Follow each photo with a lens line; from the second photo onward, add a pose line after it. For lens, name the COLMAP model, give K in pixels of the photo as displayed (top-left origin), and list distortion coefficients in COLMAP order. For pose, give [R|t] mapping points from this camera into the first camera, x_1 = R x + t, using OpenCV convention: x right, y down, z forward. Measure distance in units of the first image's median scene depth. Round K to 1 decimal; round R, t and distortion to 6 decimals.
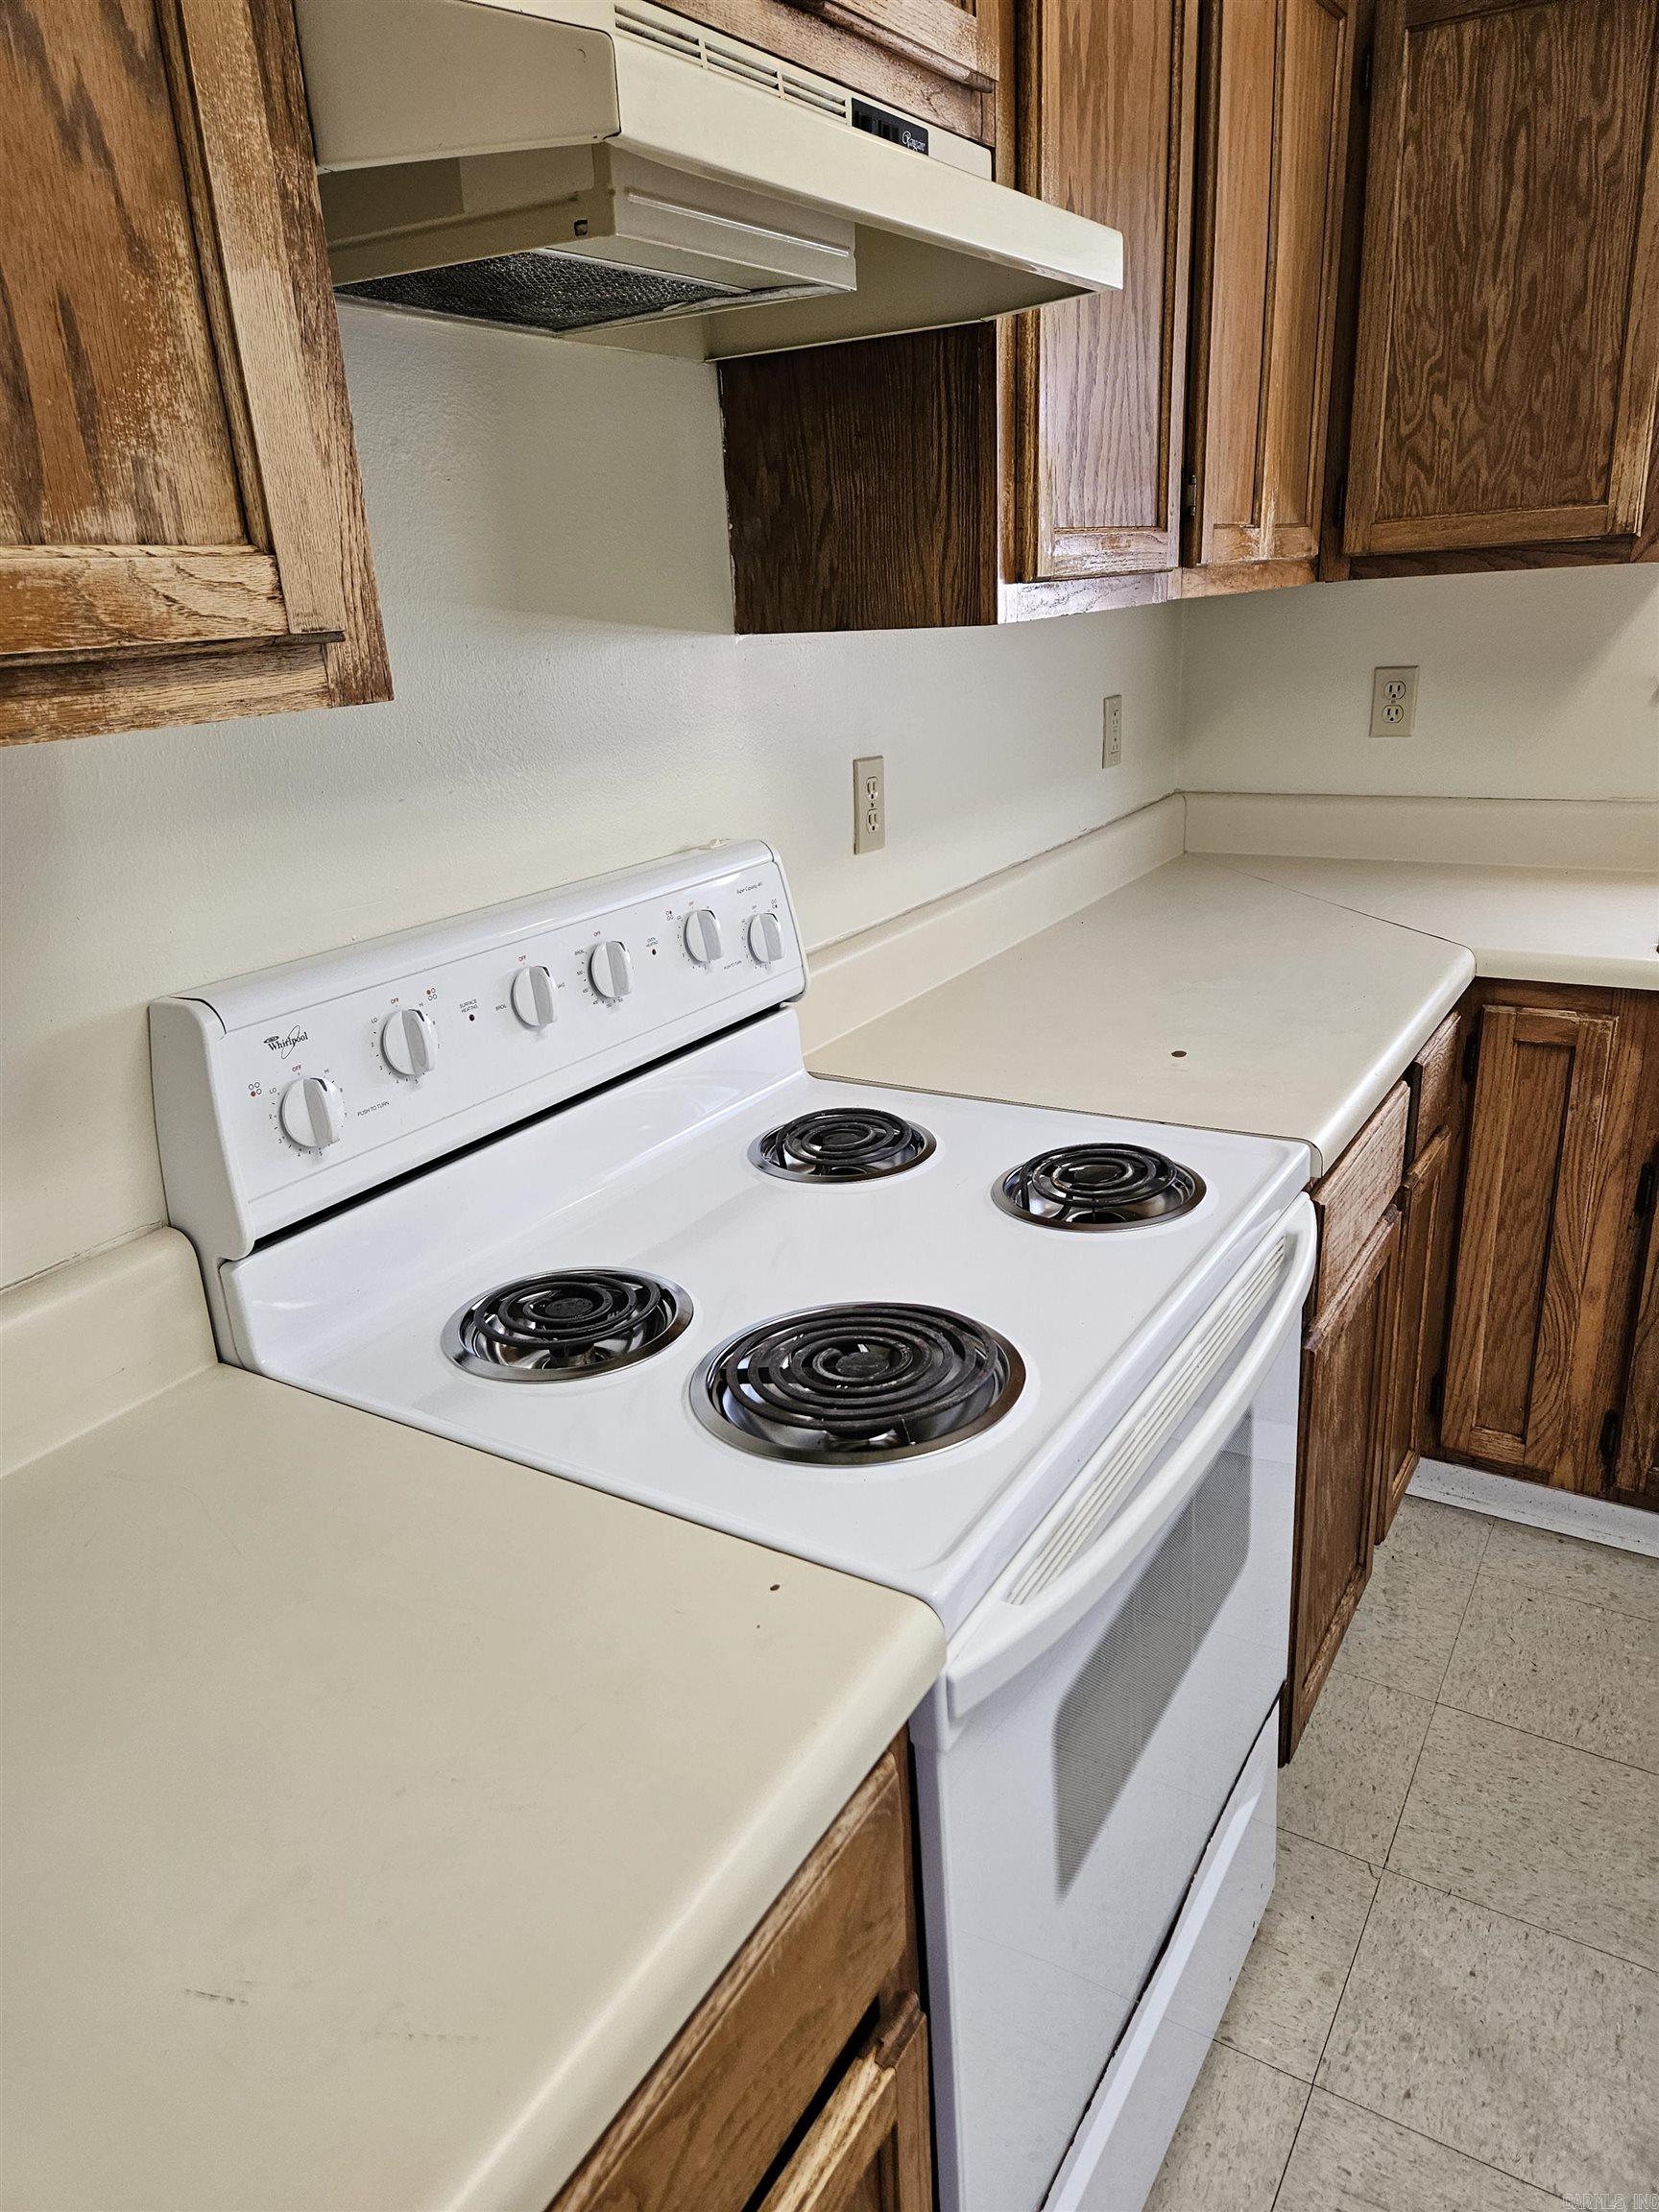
lens RADIAL K [[1500.0, 0, 829.5], [0, 1500.0, 1106.0], [0, 0, 1]] dist [0.032038, -0.000857]
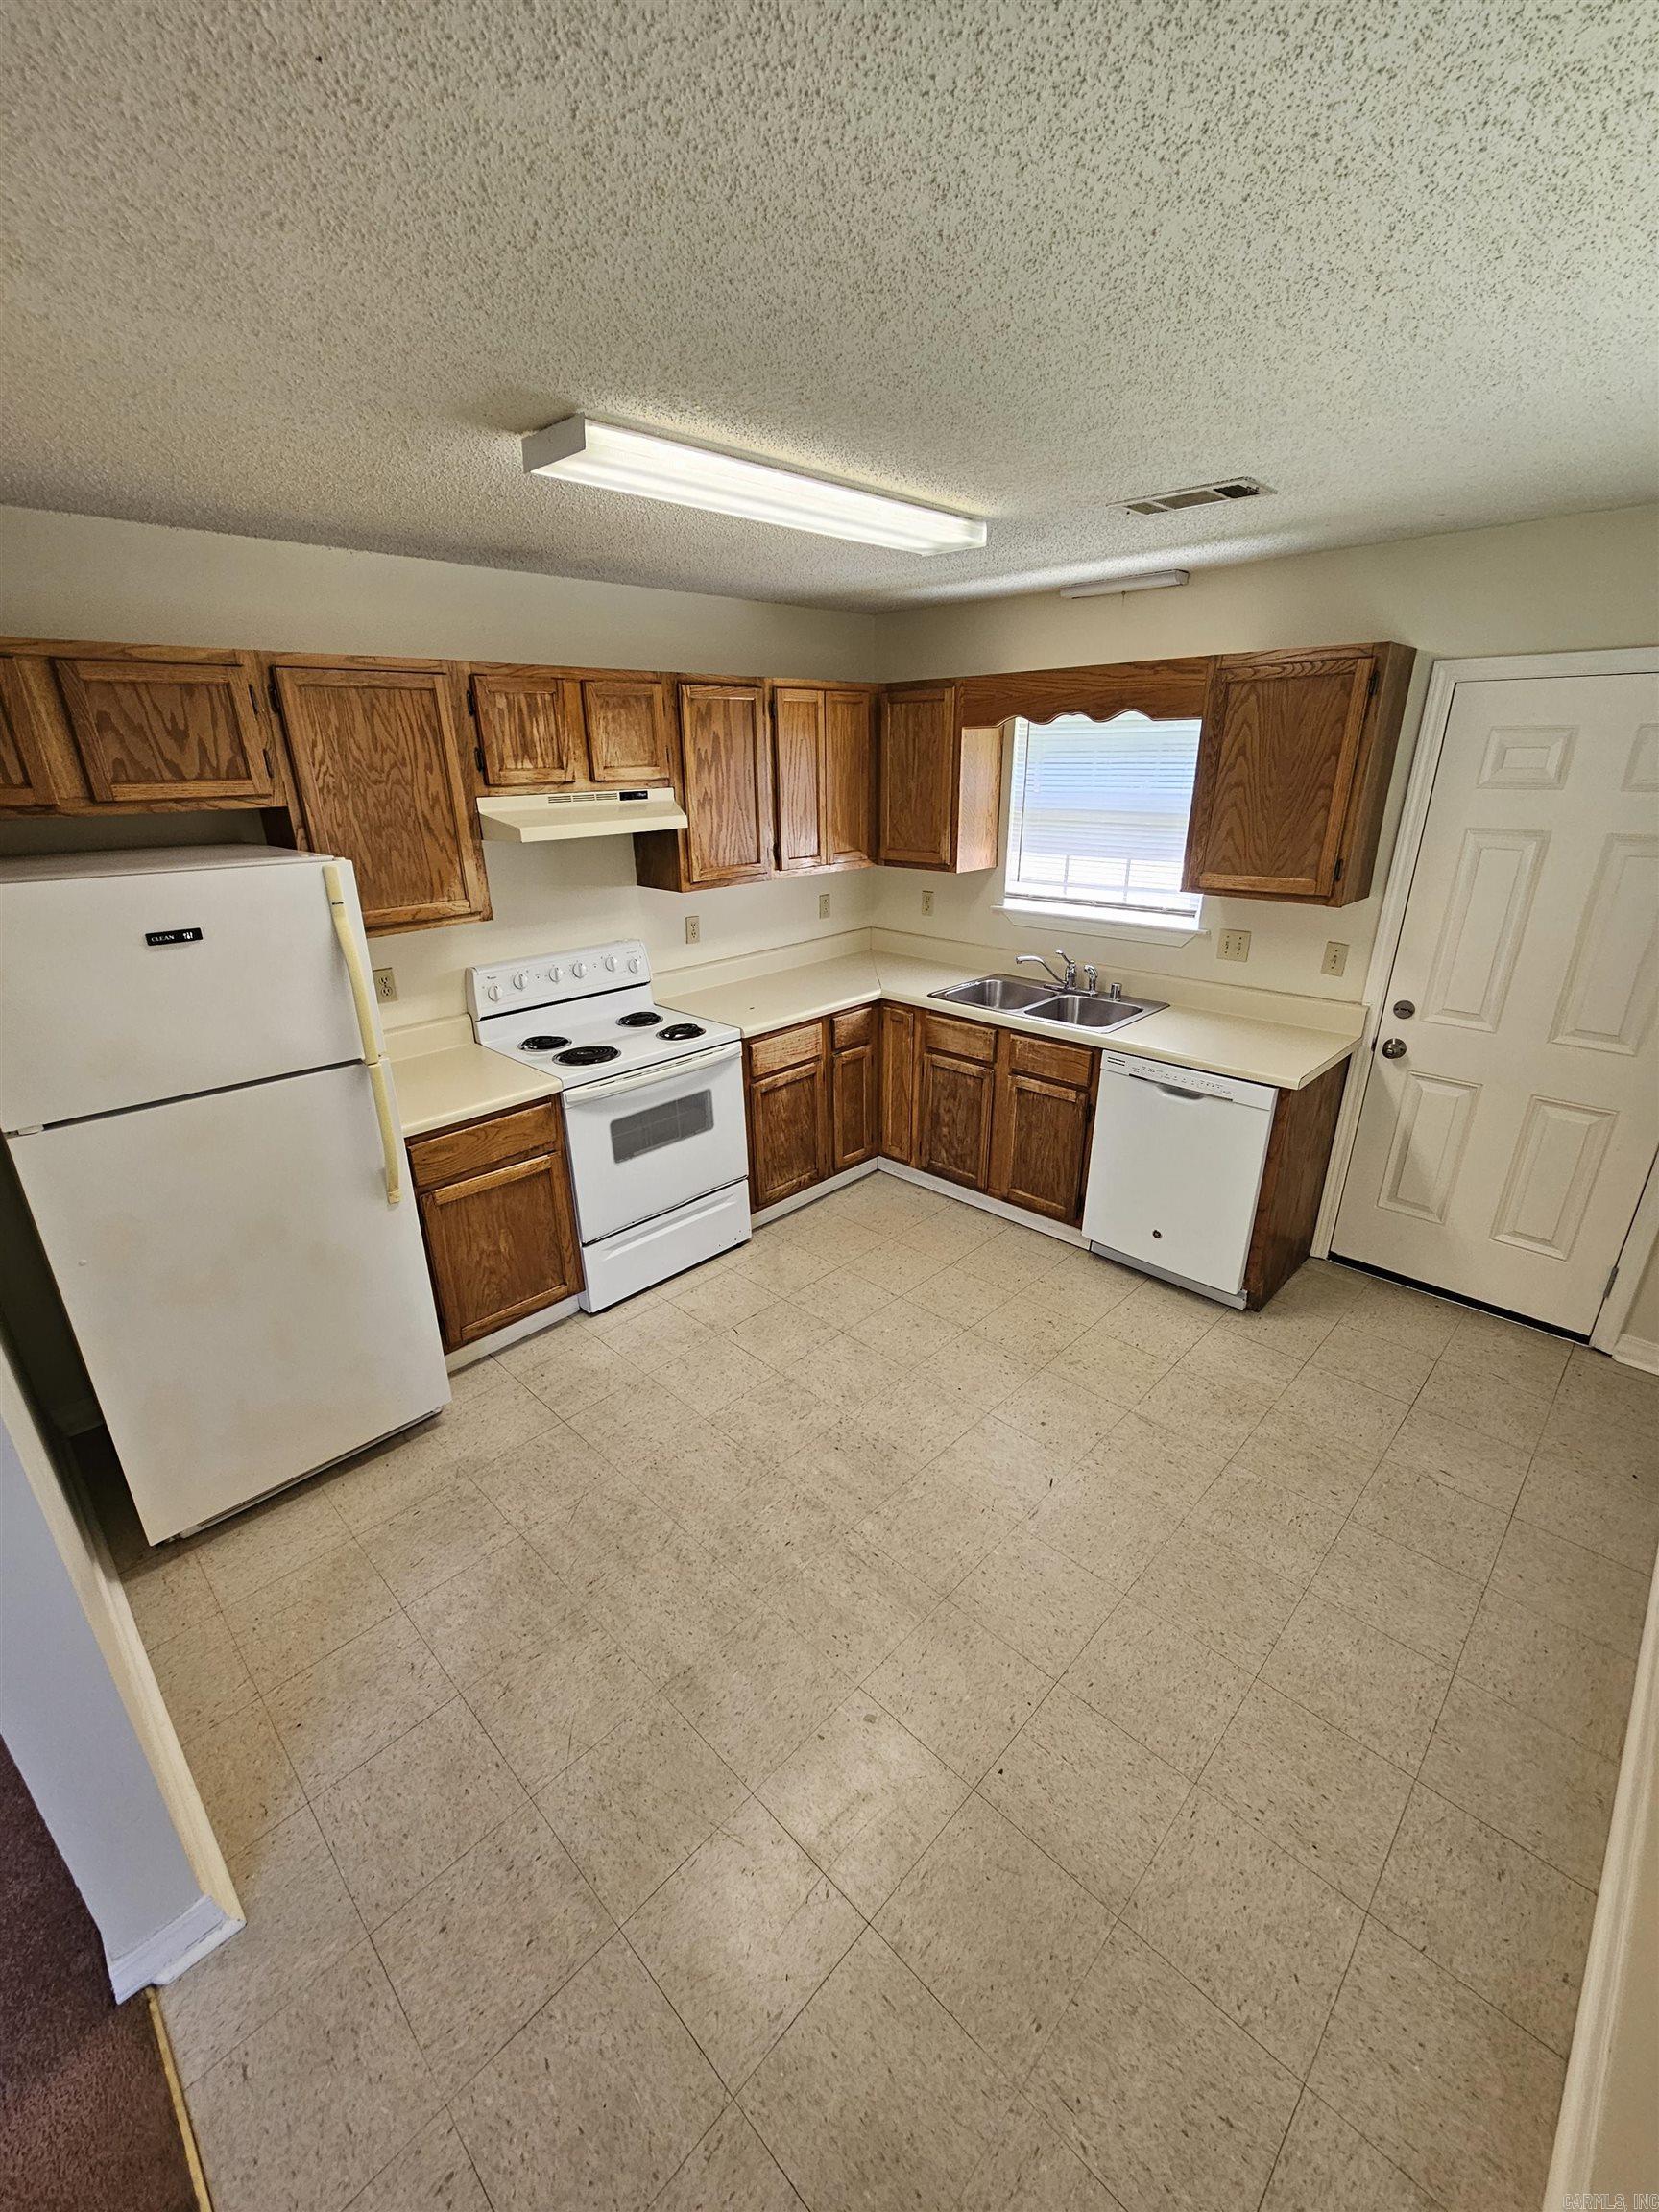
lens RADIAL K [[888.3, 0, 829.5], [0, 888.3, 1106.0], [0, 0, 1]] dist [-0.007577, 0.000580]
pose [[0.978260, 0.113309, -0.173693, 1.146106], [-0.105399, 0.992955, 0.054134, 0.088212], [0.178603, -0.034651, 0.983311, -1.507992]]
